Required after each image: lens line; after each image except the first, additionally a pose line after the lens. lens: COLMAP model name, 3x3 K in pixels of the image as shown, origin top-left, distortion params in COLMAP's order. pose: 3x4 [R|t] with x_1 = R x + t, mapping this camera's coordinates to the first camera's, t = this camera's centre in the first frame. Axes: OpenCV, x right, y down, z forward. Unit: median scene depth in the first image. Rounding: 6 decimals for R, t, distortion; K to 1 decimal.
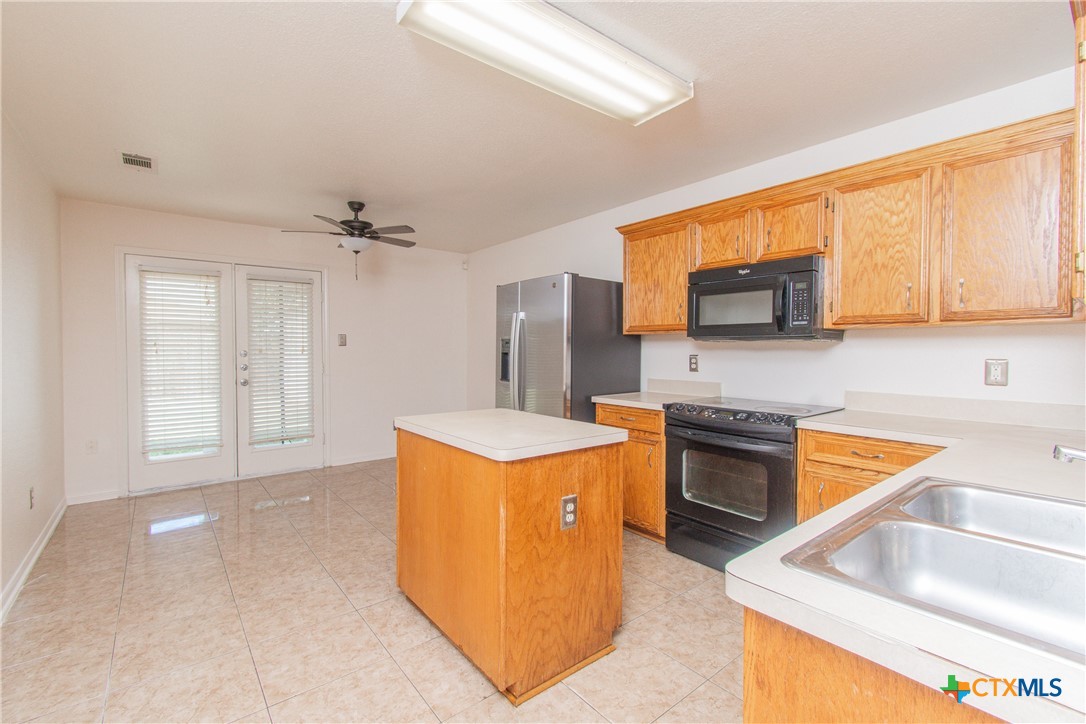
lens RADIAL K [[481.2, 0, 544.0], [0, 481.2, 356.1], [0, 0, 1]] dist [0.003176, -0.000275]
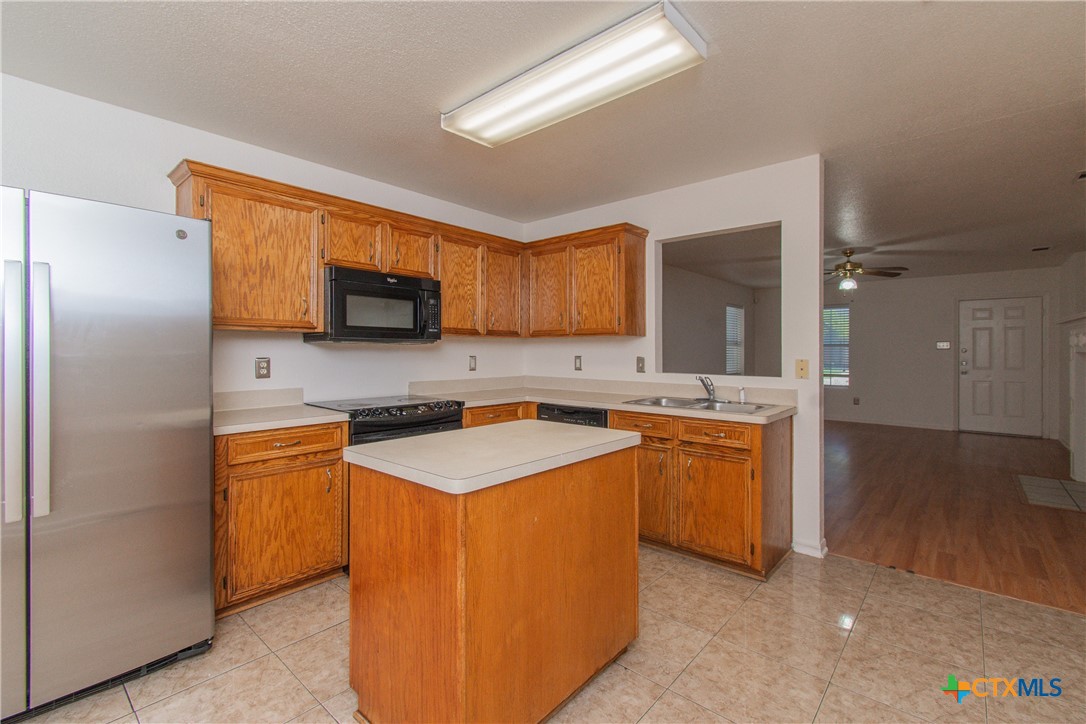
lens RADIAL K [[477.1, 0, 543.9], [0, 477.1, 354.6], [0, 0, 1]] dist [-0.000416, 0.000278]
pose [[-0.172711, -0.006992, 0.984948, -0.774911], [0.015505, 0.999832, 0.009816, -0.011508], [-0.984850, 0.016967, -0.172574, 0.914022]]
